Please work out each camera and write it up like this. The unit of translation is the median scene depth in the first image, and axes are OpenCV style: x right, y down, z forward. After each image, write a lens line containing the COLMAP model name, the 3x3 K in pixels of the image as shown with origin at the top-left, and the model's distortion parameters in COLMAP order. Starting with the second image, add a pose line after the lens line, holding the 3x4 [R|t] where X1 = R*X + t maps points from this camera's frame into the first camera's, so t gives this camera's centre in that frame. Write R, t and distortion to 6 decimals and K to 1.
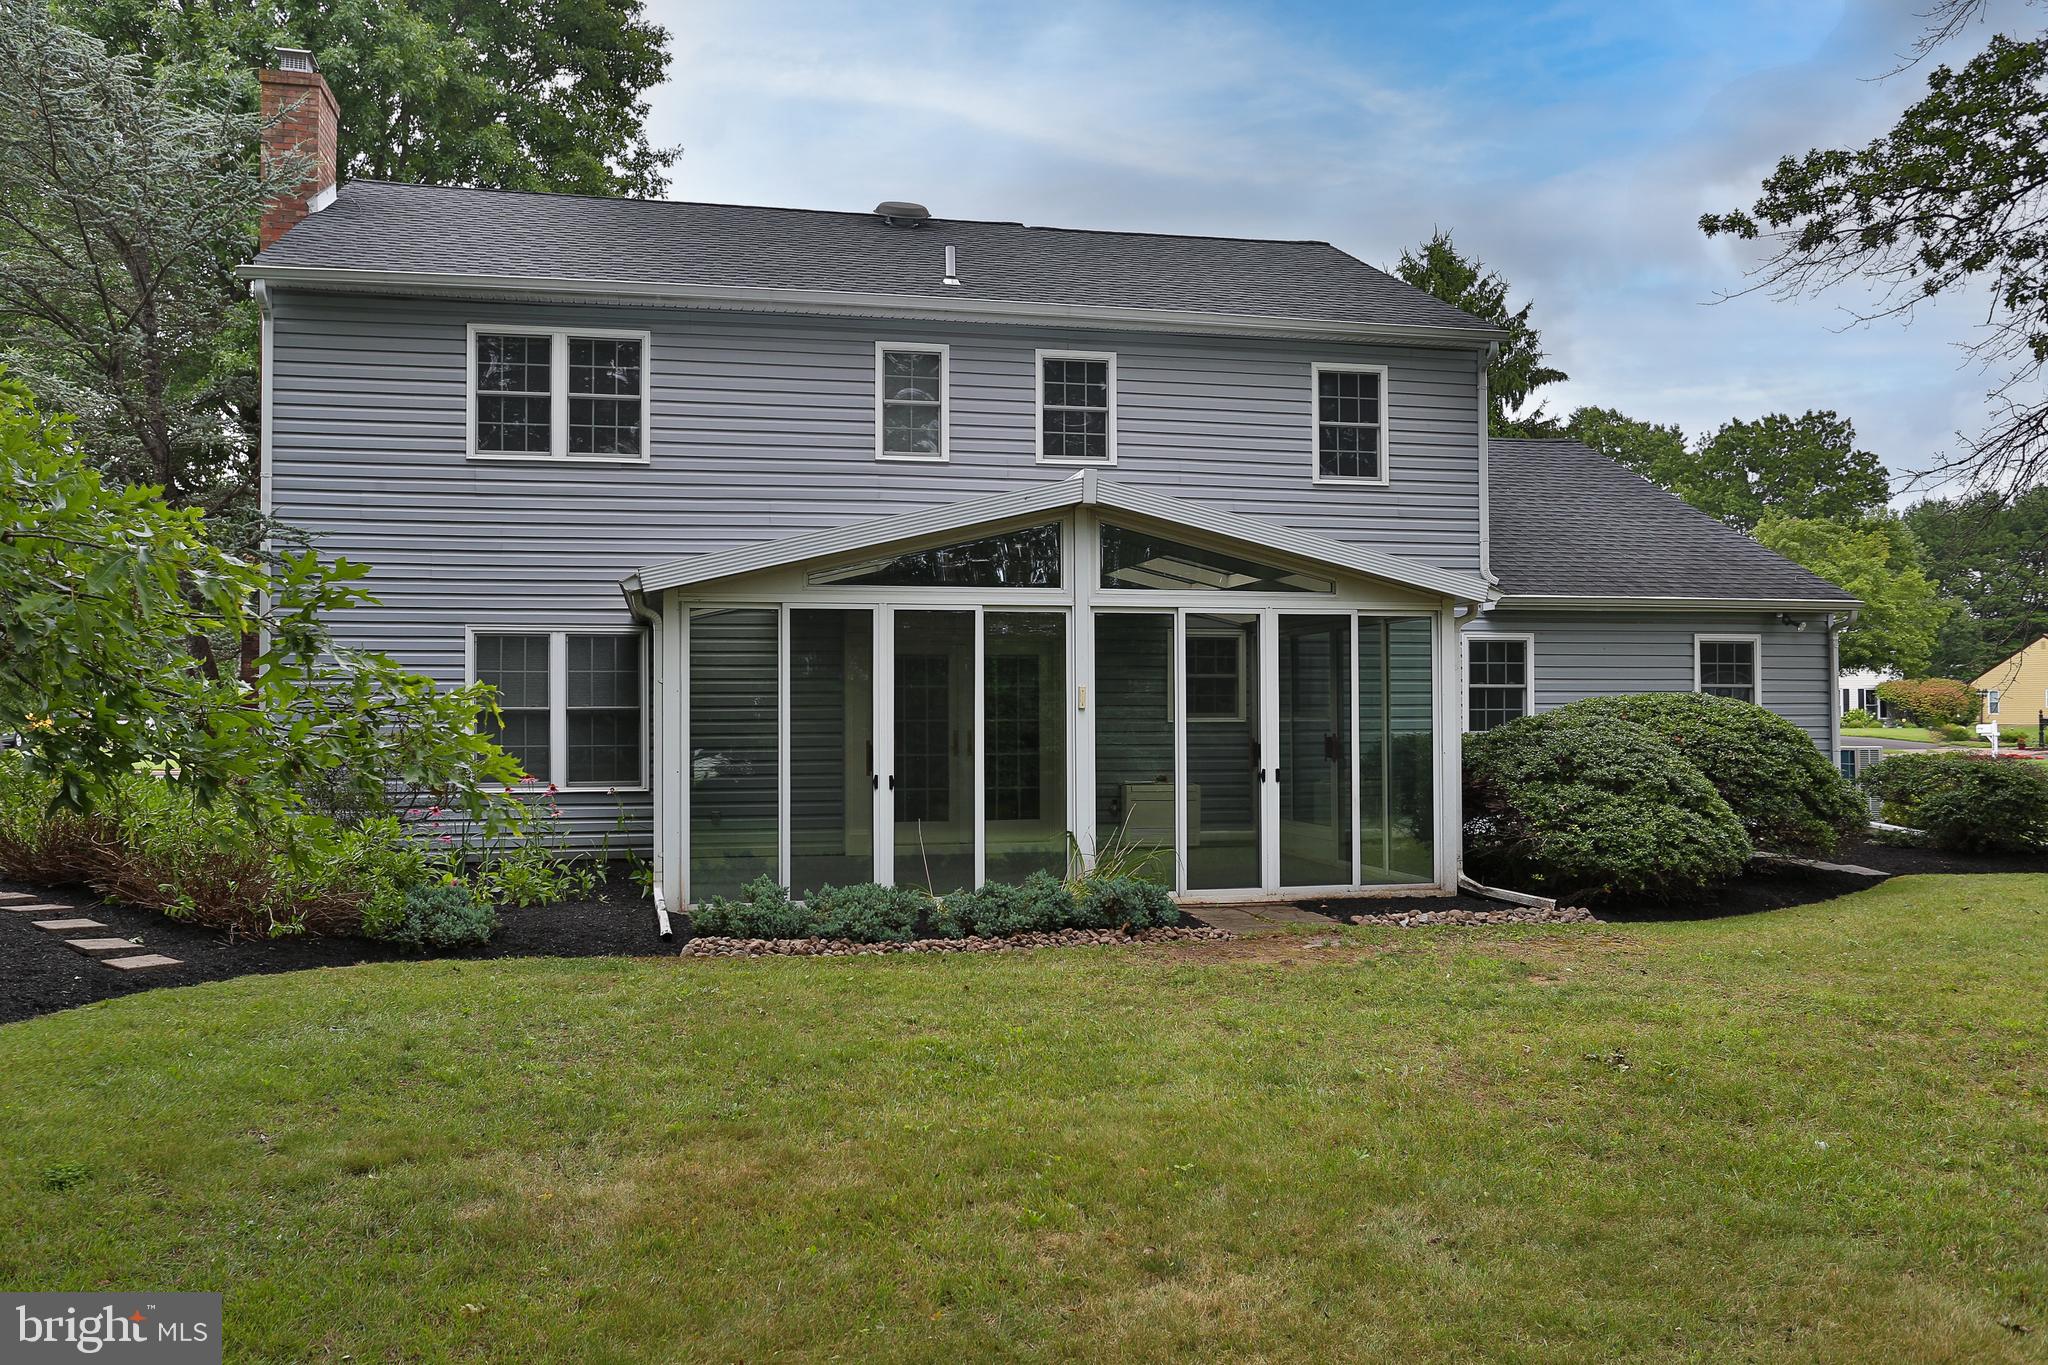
lens RADIAL K [[1559.3, 0, 1009.8], [0, 1559.3, 685.8], [0, 0, 1]] dist [-0.035608, 0.061080]
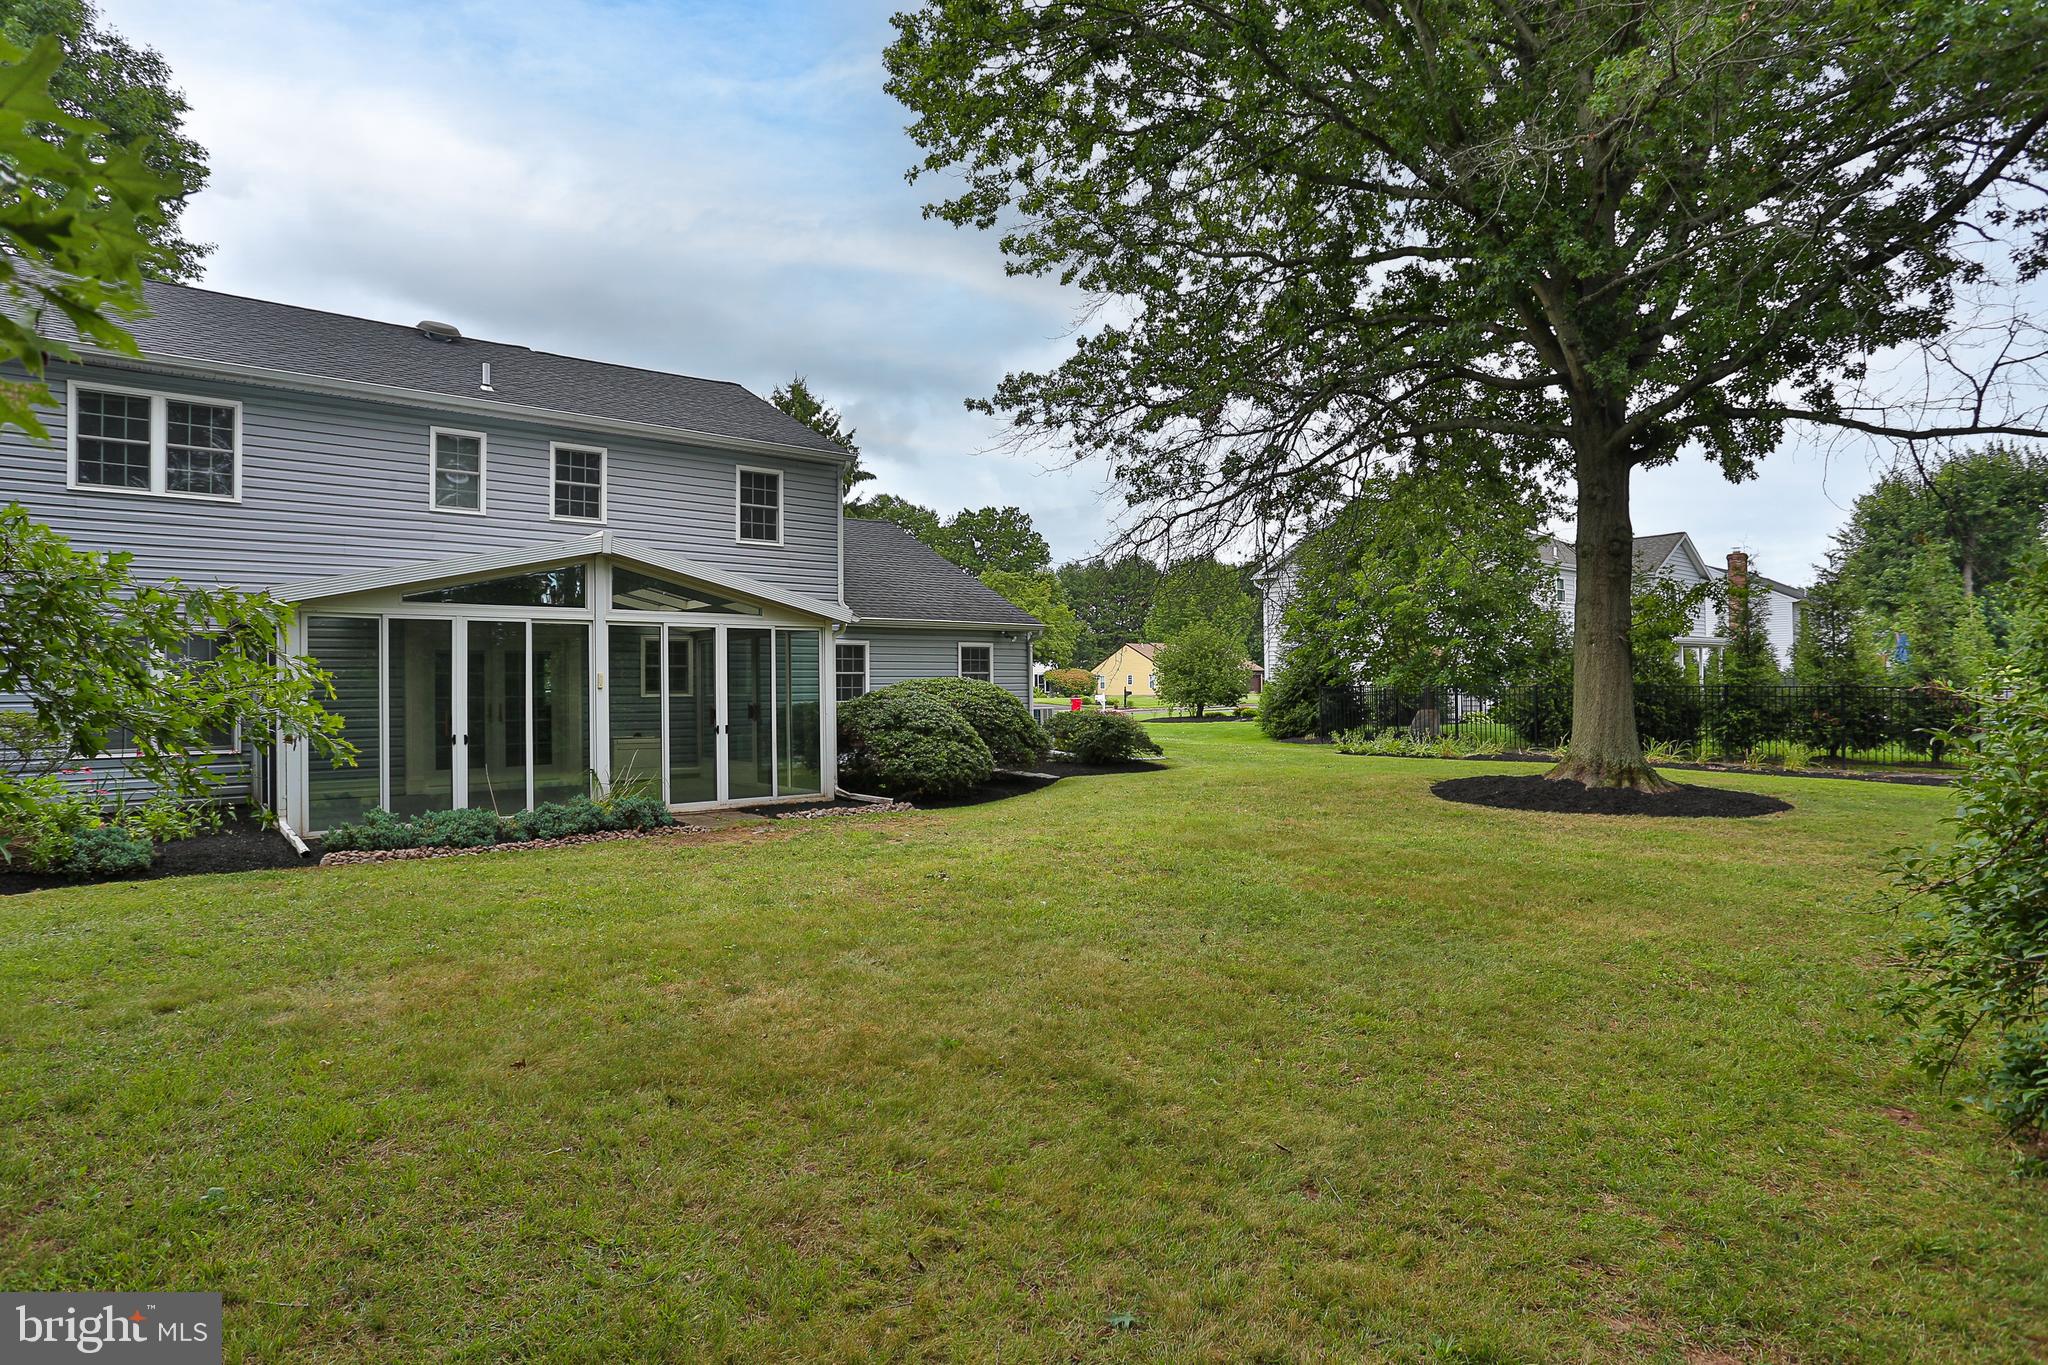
lens RADIAL K [[1091.8, 0, 1027.0], [0, 1091.8, 672.6], [0, 0, 1]] dist [-0.019805, 0.002544]
pose [[0.878373, 0.000209, 0.477976, -0.088490], [-0.000190, 1.000000, -0.000087, -0.000394], [-0.477976, -0.000014, 0.878373, -0.118499]]
